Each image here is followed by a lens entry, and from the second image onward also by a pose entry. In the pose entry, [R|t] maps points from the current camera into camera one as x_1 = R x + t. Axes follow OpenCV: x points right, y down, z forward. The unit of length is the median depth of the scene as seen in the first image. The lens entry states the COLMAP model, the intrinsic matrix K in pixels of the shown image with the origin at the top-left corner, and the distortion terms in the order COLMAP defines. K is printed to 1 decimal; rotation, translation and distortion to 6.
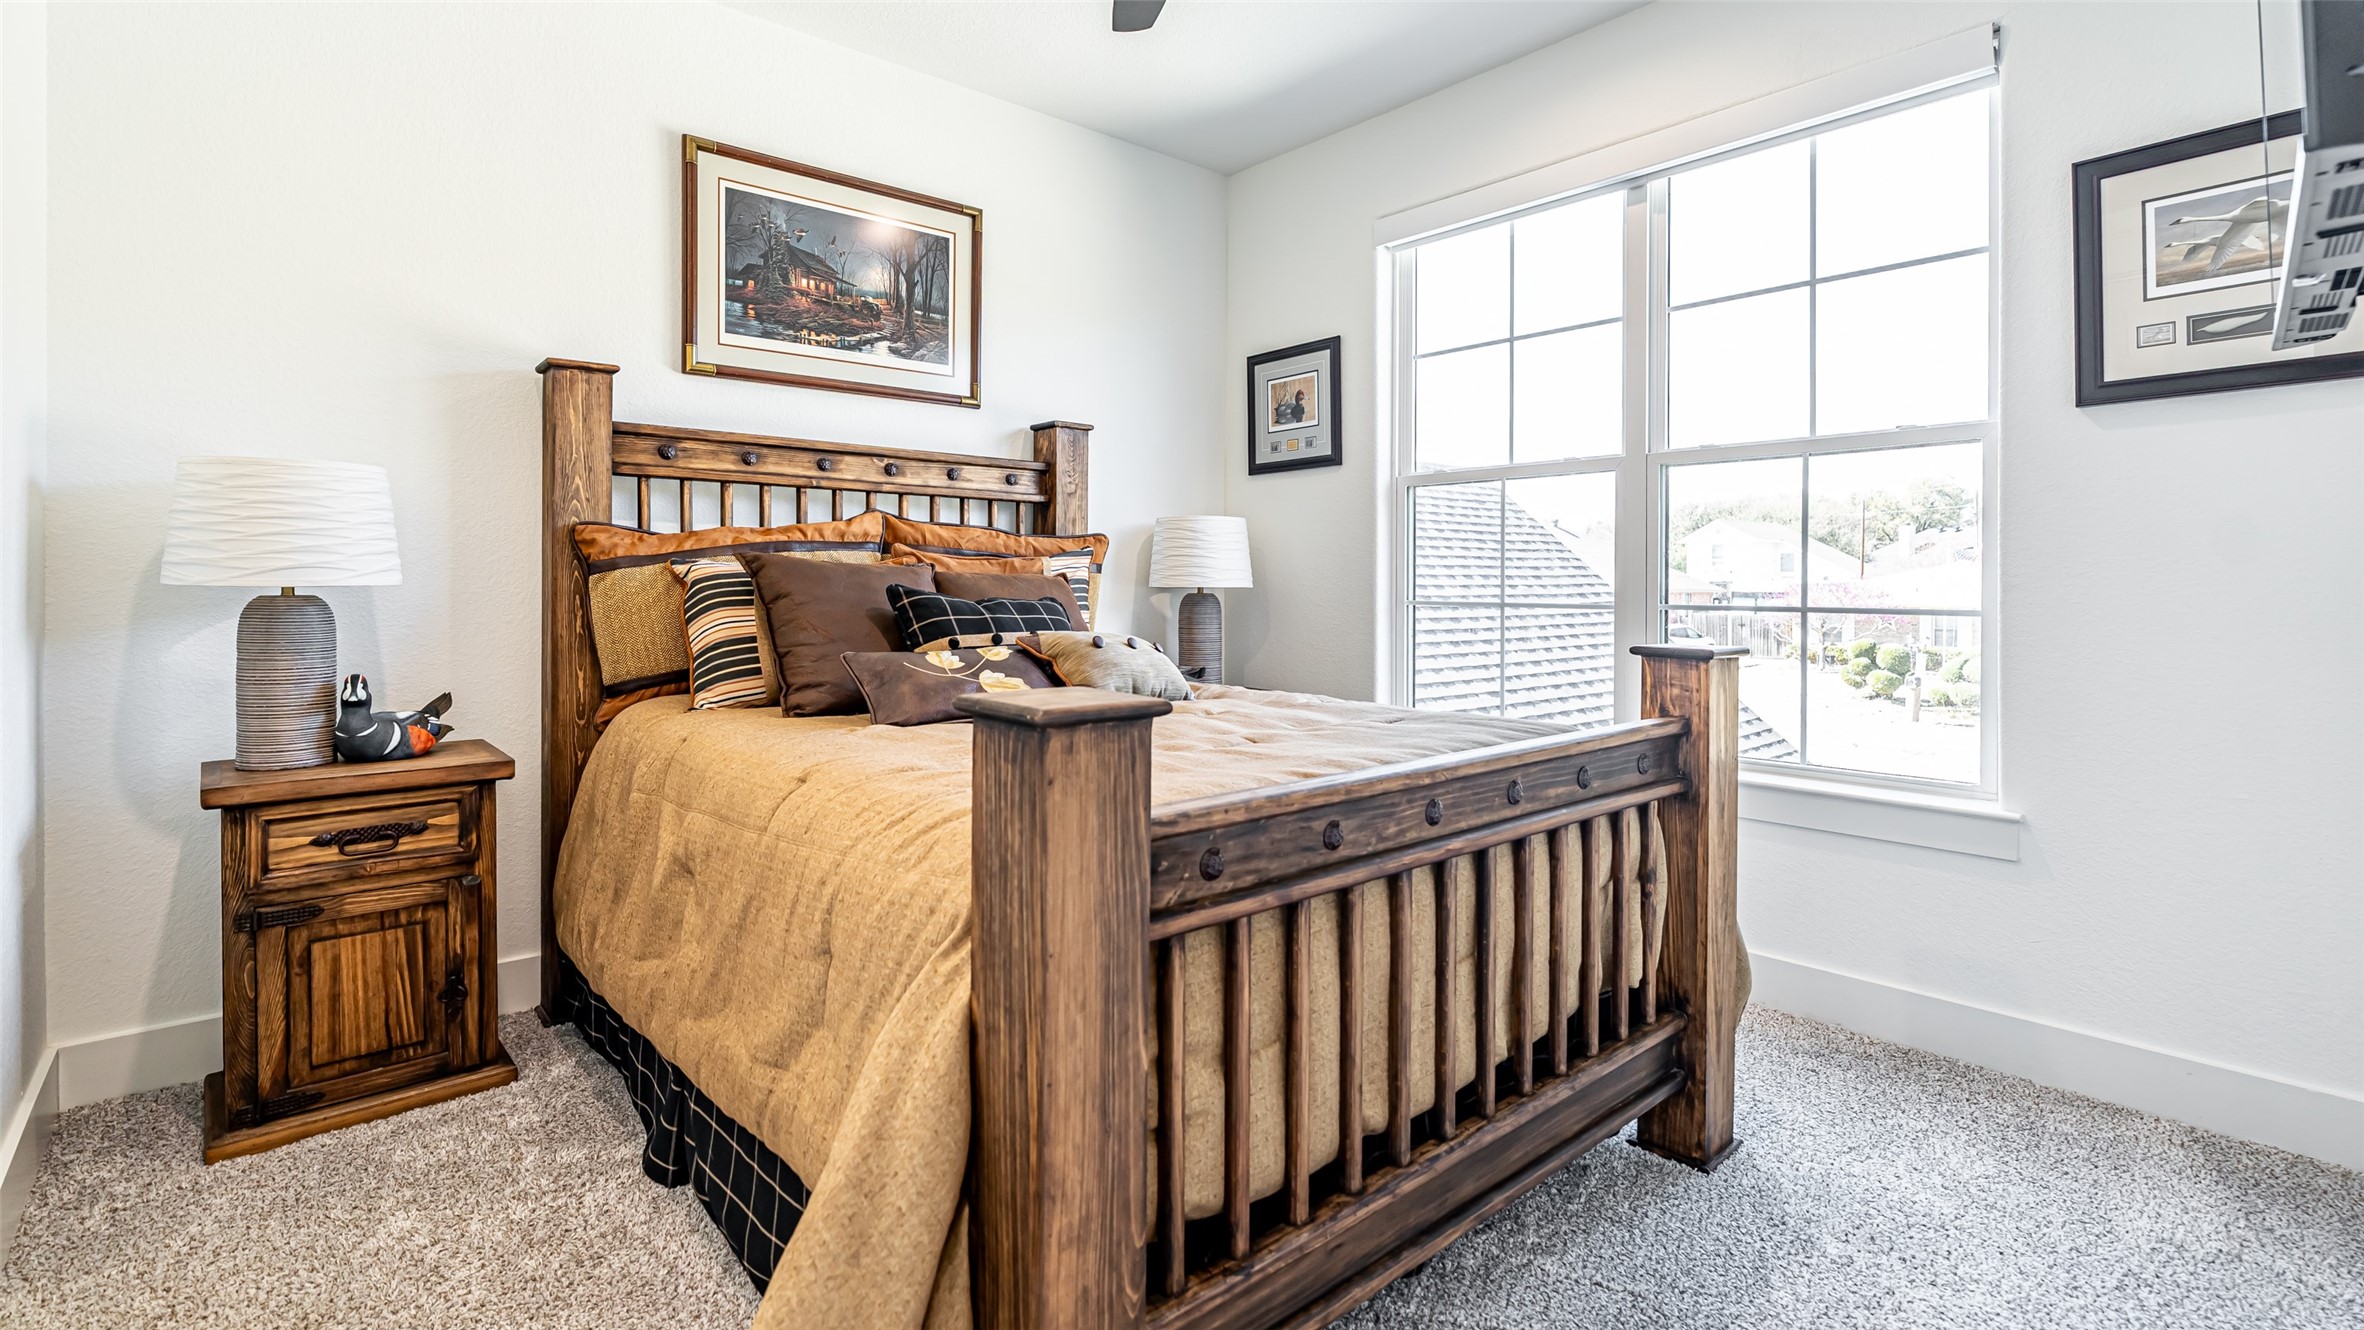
lens RADIAL K [[1098.7, 0, 1188.3], [0, 1098.7, 586.1], [0, 0, 1]] dist [-0.001664, 0.000150]
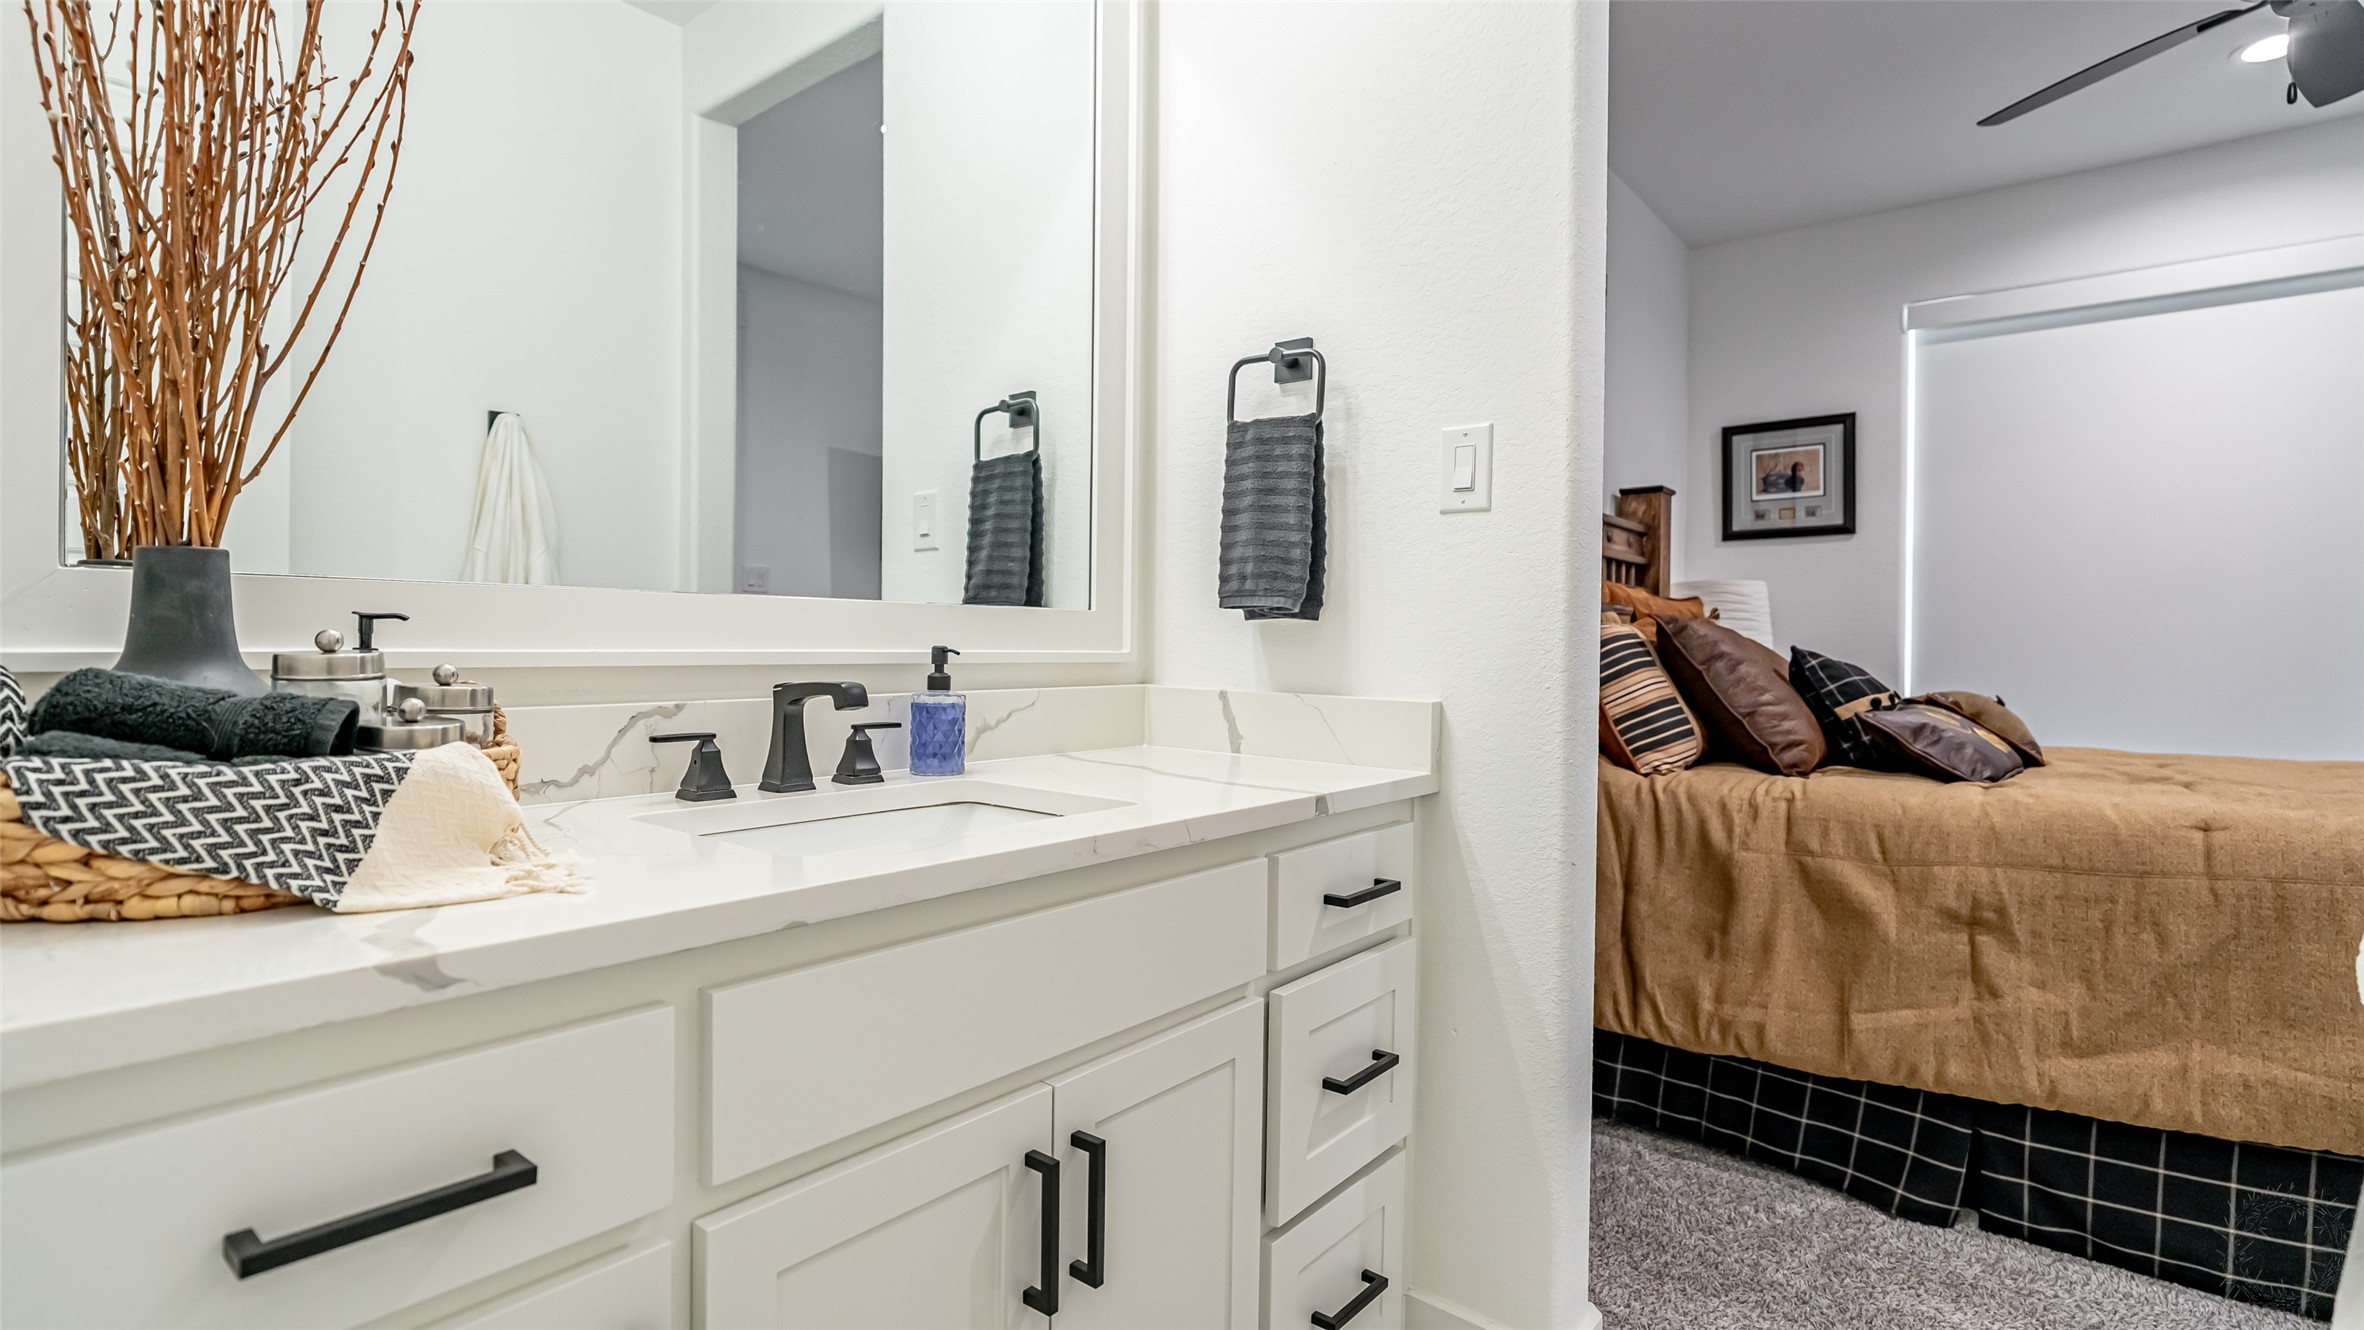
lens RADIAL K [[1124.8, 0, 1188.7], [0, 1124.8, 654.8], [0, 0, 1]] dist [-0.003156, 0.000690]
pose [[0.984382, 0.002638, 0.176024, -0.722946], [-0.004143, 0.999958, 0.008182, 0.000294], [-0.175995, -0.008784, 0.984352, 0.045305]]
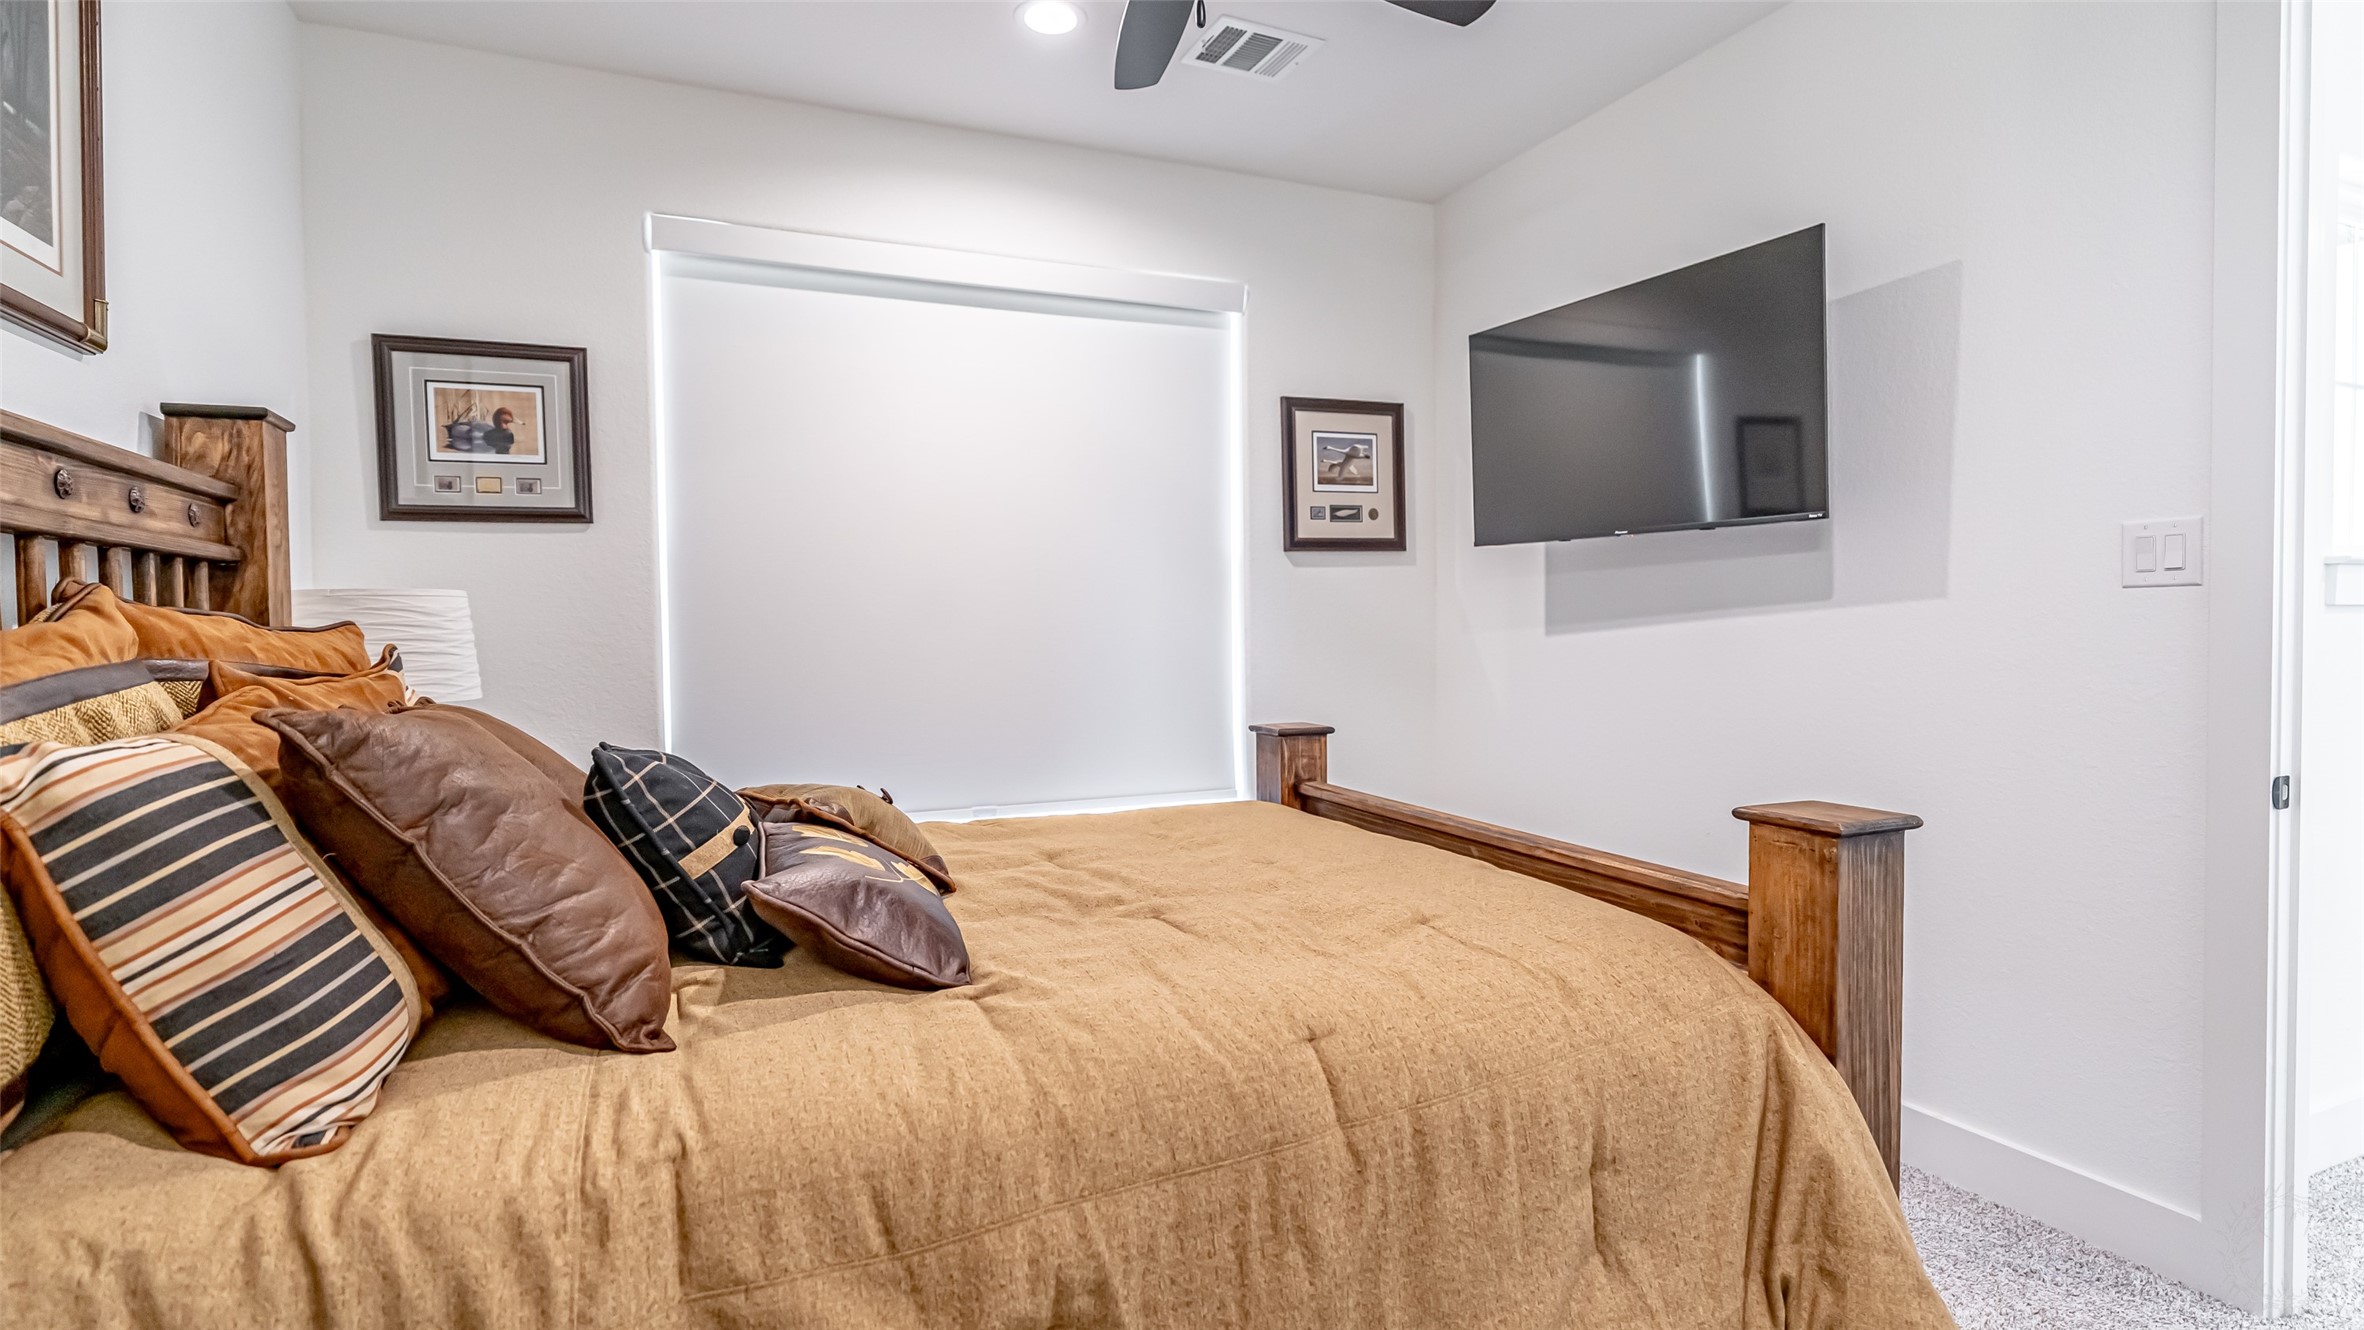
lens RADIAL K [[1124.8, 0, 1188.7], [0, 1124.8, 654.8], [0, 0, 1]] dist [-0.003156, 0.000690]
pose [[0.296962, -0.036172, 0.954204, -0.497306], [0.013486, 0.999341, 0.033686, -0.043726], [-0.954794, 0.002865, 0.297254, 0.407419]]
